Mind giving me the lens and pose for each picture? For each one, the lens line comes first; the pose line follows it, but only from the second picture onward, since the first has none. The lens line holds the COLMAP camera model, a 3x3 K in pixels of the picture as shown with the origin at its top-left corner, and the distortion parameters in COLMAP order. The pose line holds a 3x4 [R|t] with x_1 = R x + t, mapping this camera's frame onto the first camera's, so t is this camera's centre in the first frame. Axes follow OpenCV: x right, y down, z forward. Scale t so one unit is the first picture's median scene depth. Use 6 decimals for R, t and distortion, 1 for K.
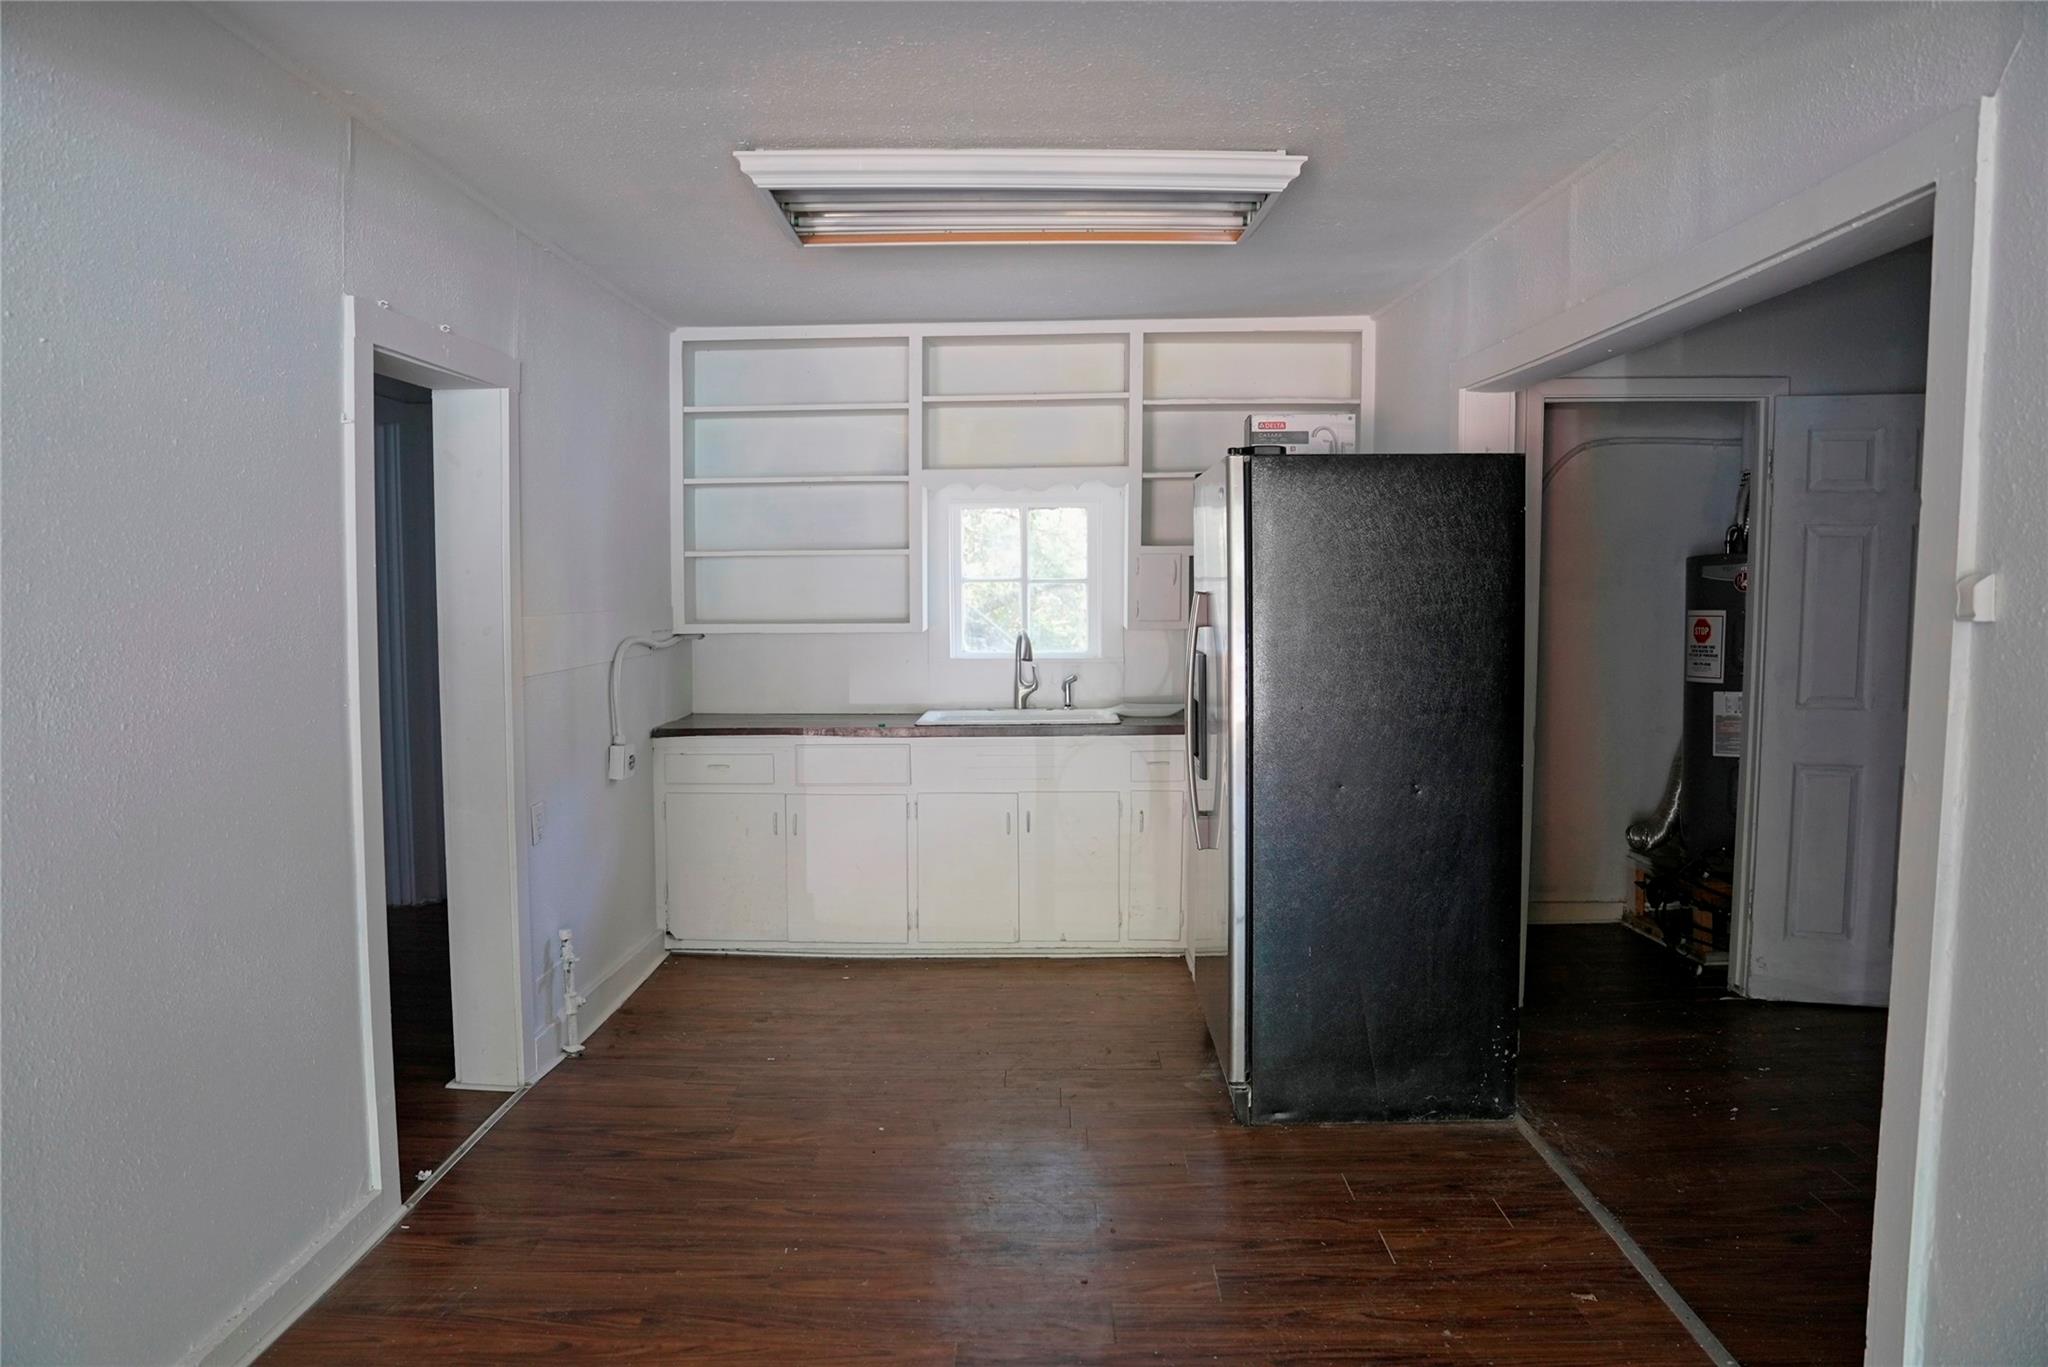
lens RADIAL K [[1428.4, 0, 1021.5], [0, 1428.4, 675.5], [0, 0, 1]] dist [-0.138722, 0.111969]
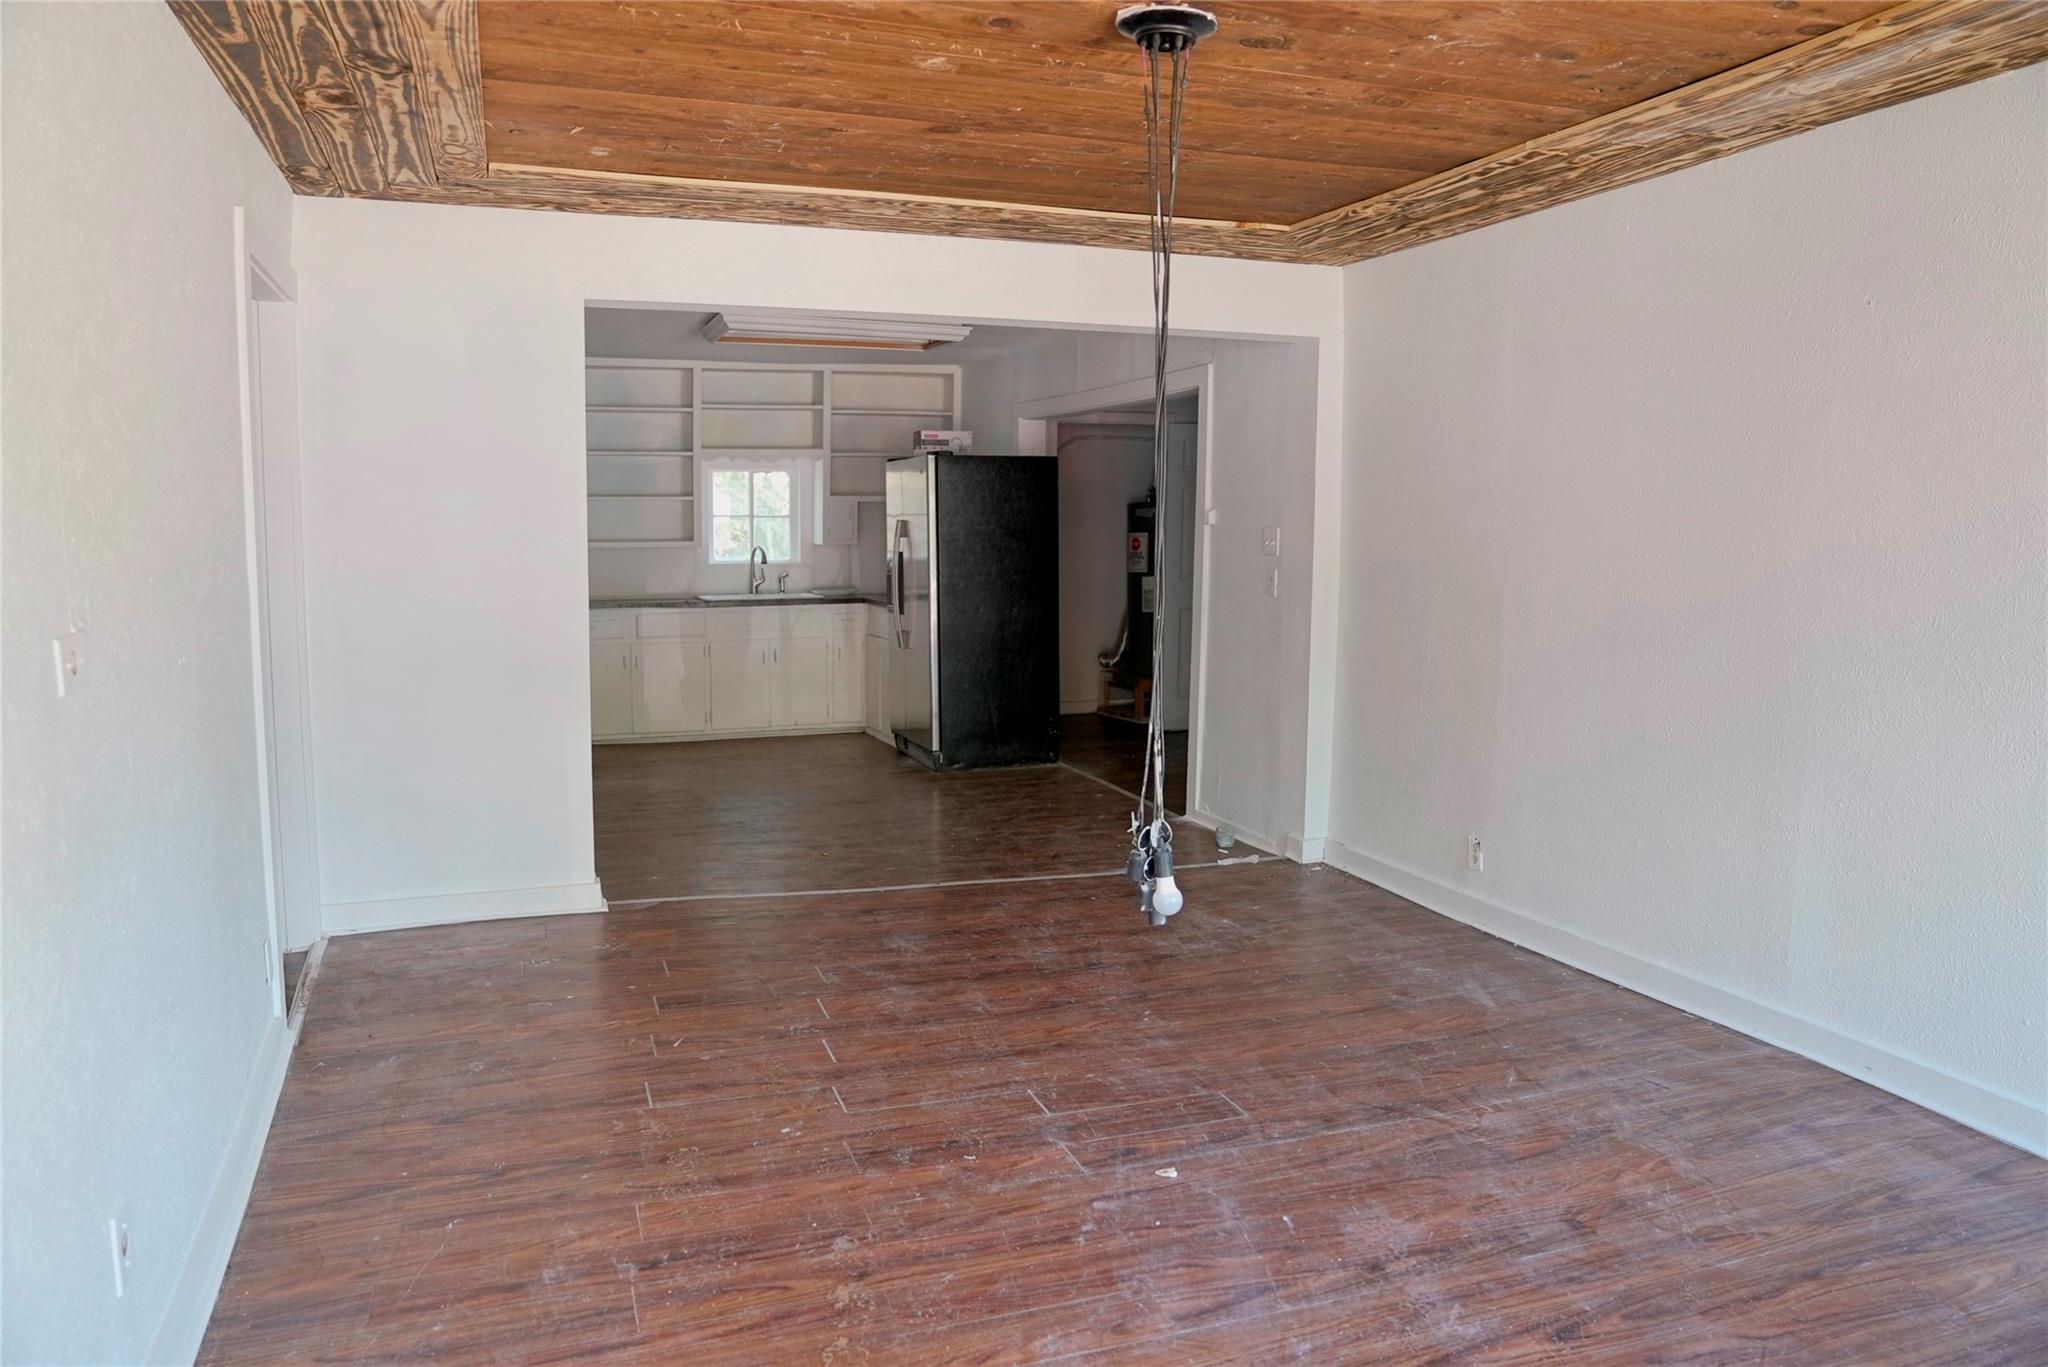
lens RADIAL K [[1428.4, 0, 1021.5], [0, 1428.4, 675.5], [0, 0, 1]] dist [-0.138722, 0.111969]
pose [[0.931839, -0.033519, 0.361320, -0.334195], [0.019444, 0.998906, 0.042521, 0.058136], [-0.362350, -0.032597, 0.931472, -0.698772]]
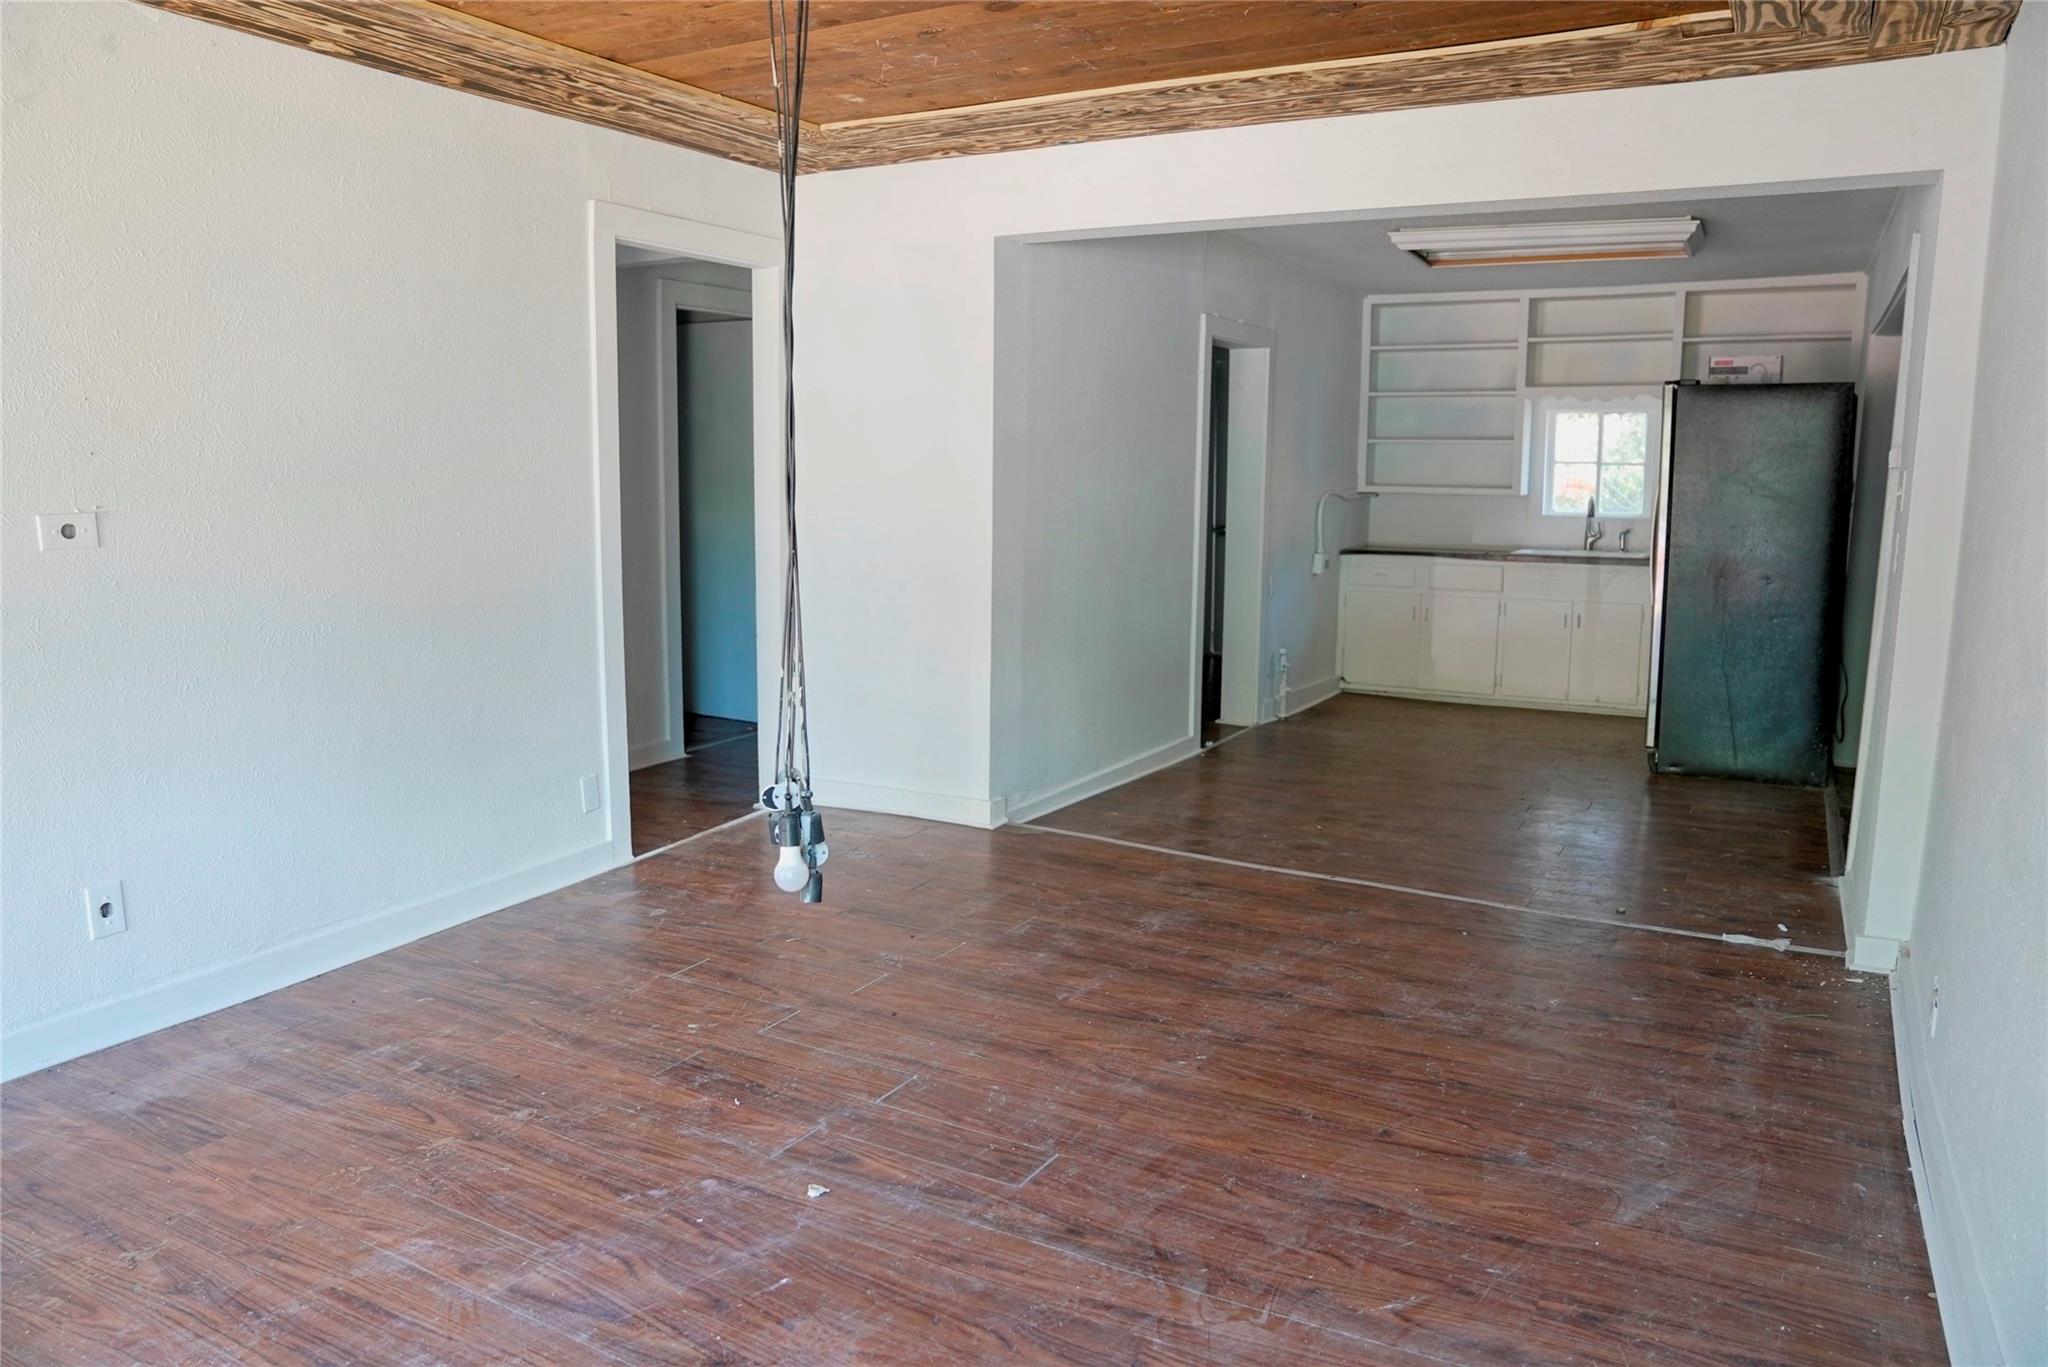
lens RADIAL K [[1428.4, 0, 1021.5], [0, 1428.4, 675.5], [0, 0, 1]] dist [-0.138722, 0.111969]
pose [[0.882370, 0.076870, -0.464234, 0.175951], [-0.042883, 0.995597, 0.083349, 0.060738], [0.468597, -0.053637, 0.881782, -0.591149]]
